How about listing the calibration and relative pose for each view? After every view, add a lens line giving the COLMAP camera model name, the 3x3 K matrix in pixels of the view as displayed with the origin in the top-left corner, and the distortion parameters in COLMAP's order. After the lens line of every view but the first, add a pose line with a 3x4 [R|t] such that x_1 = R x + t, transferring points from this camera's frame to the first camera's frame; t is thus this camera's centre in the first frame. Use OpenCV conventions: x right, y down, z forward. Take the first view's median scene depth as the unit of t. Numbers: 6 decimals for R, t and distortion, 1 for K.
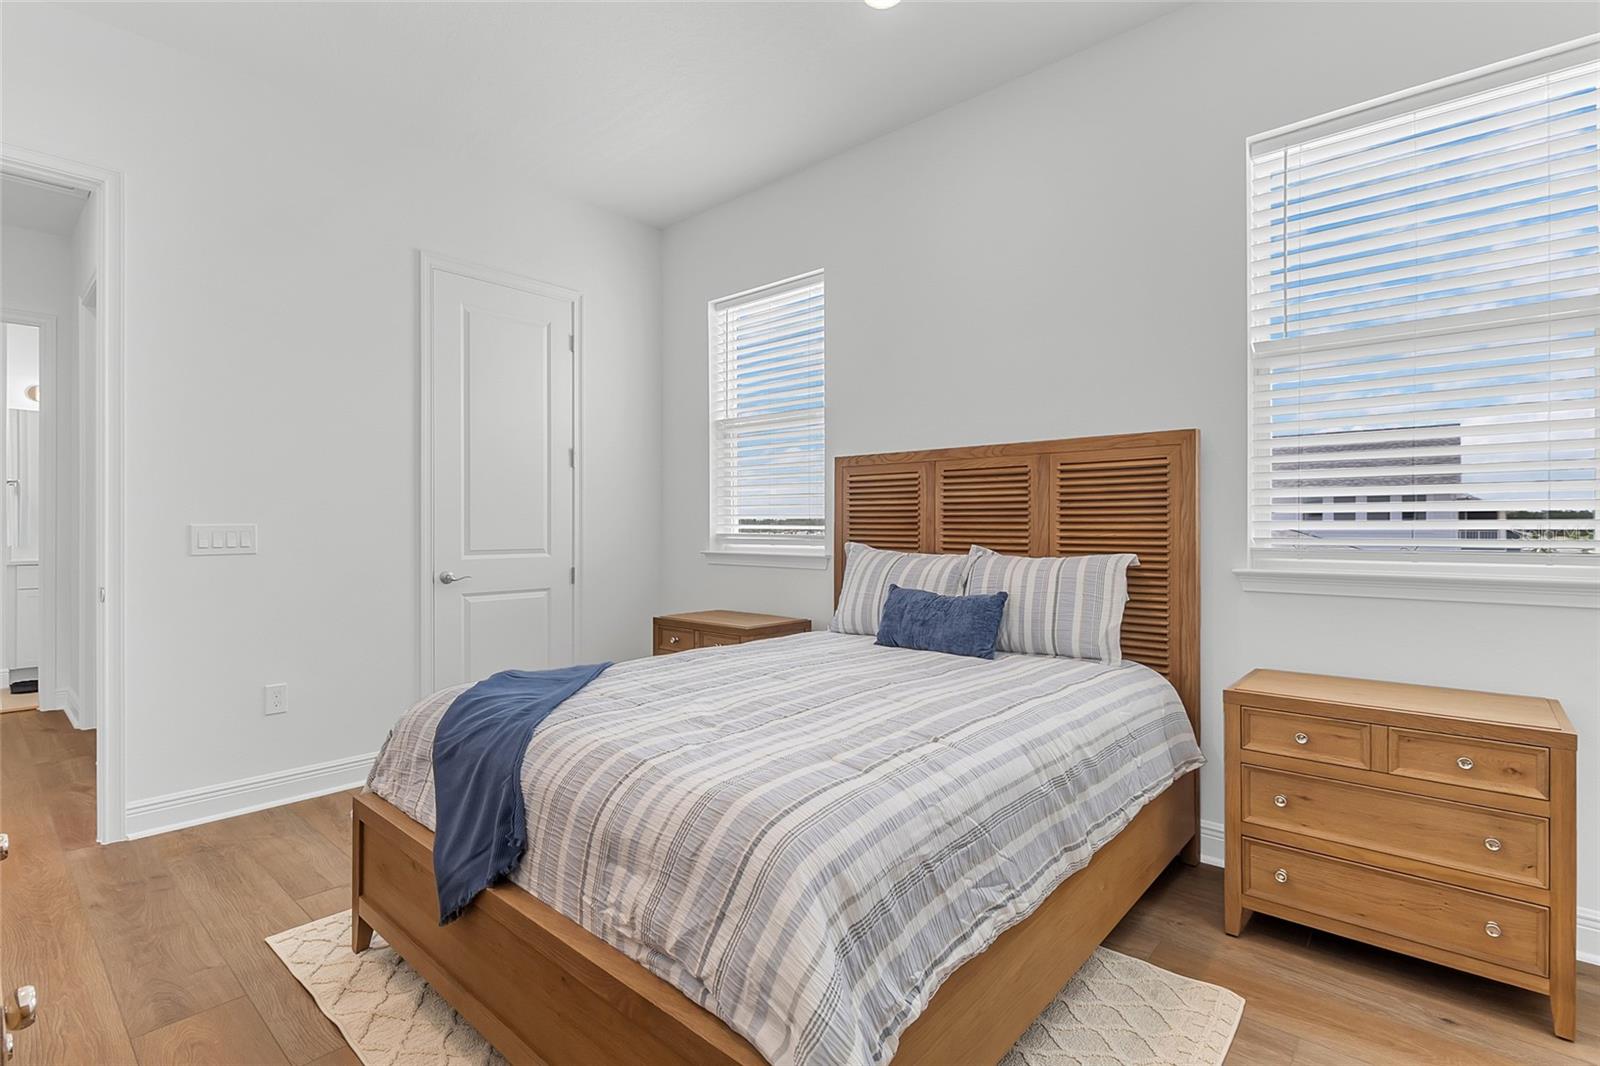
lens RADIAL K [[748.7, 0, 803.5], [0, 748.7, 530.5], [0, 0, 1]] dist [0.008513, -0.005572]
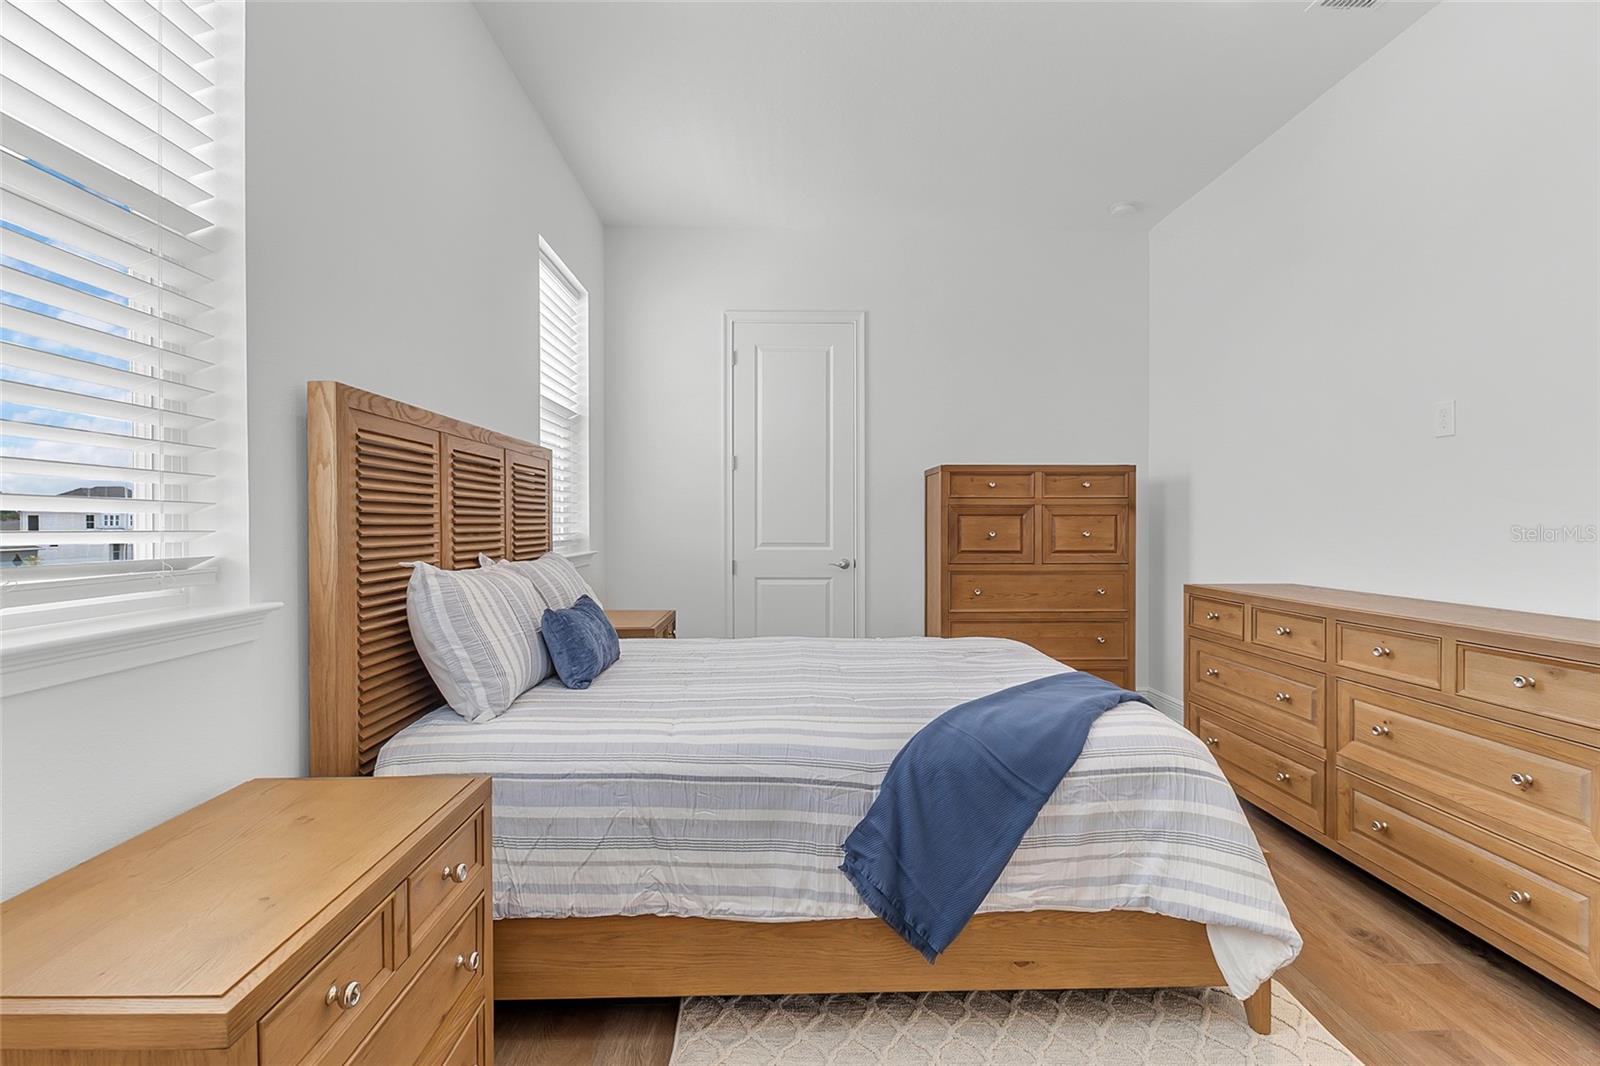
lens RADIAL K [[748.7, 0, 802.2], [0, 748.7, 527.6], [0, 0, 1]] dist [0.008513, -0.005572]
pose [[-0.698123, -0.017158, 0.715773, -0.551293], [-0.010989, 0.999852, 0.013250, -0.020596], [-0.715894, 0.001385, -0.698208, 1.270444]]
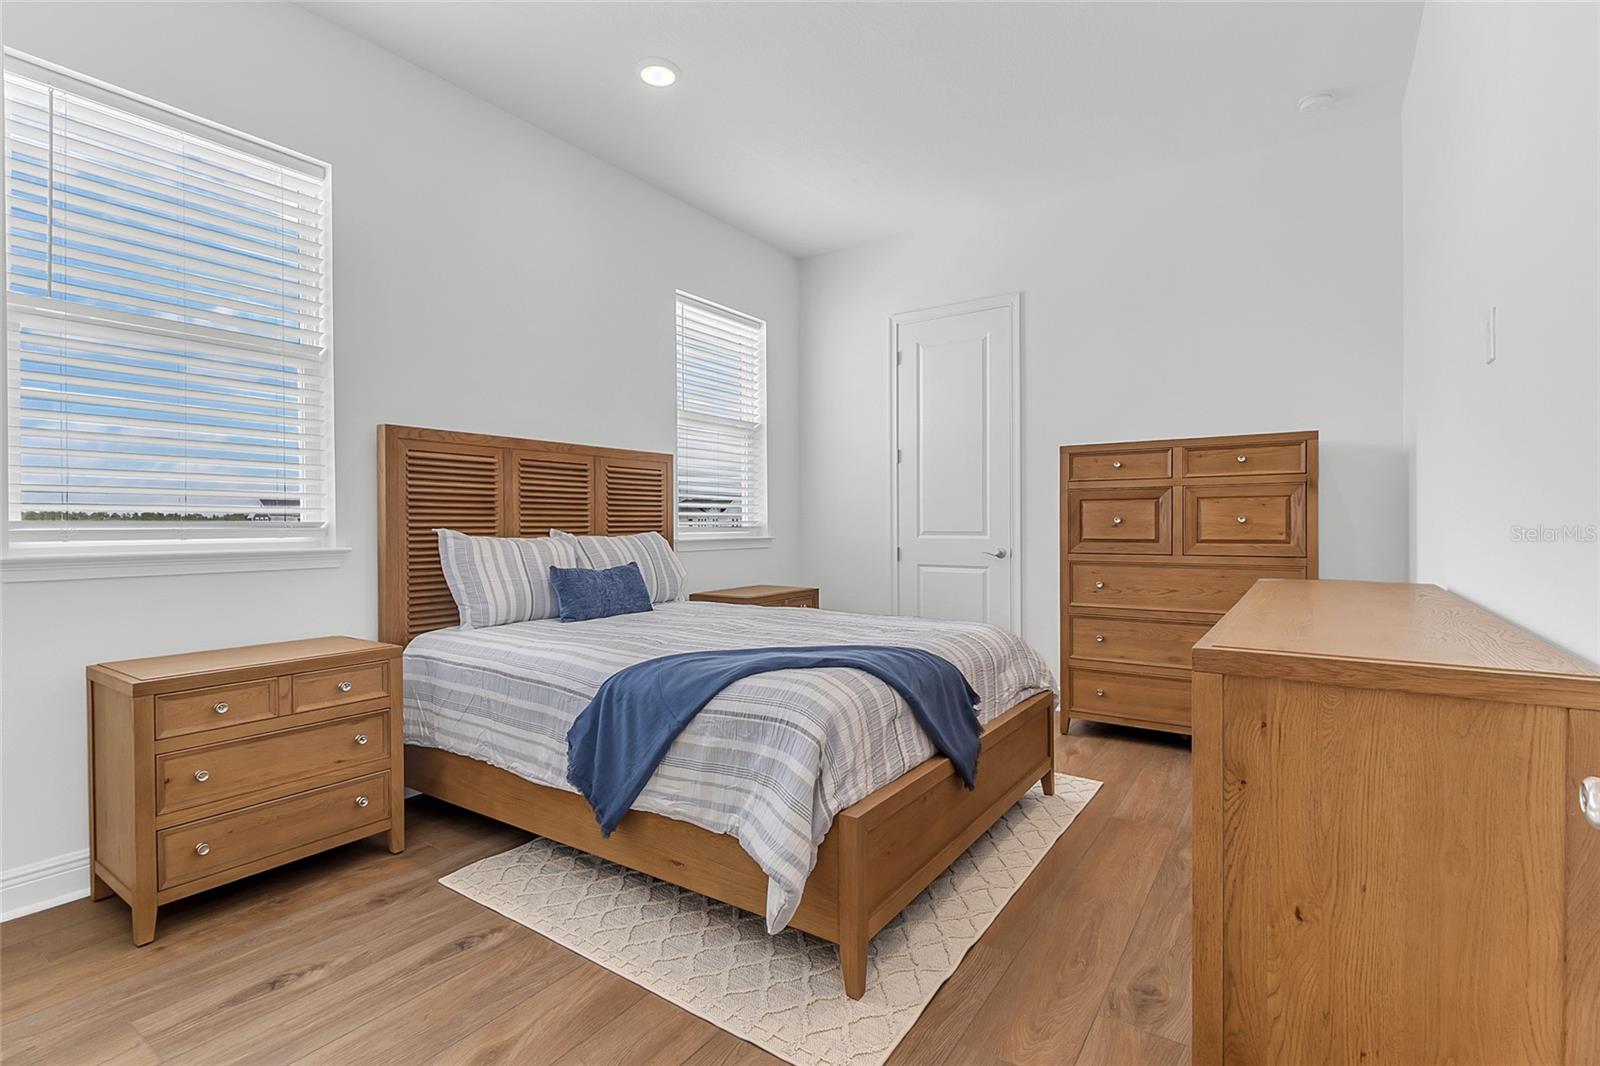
lens RADIAL K [[748.7, 0, 801.9], [0, 748.7, 526.7], [0, 0, 1]] dist [0.008513, -0.005572]
pose [[-0.146441, -0.014820, 0.989108, -0.927488], [-0.002905, 0.999890, 0.014551, -0.001178], [-0.989215, -0.000743, -0.146468, 0.772052]]
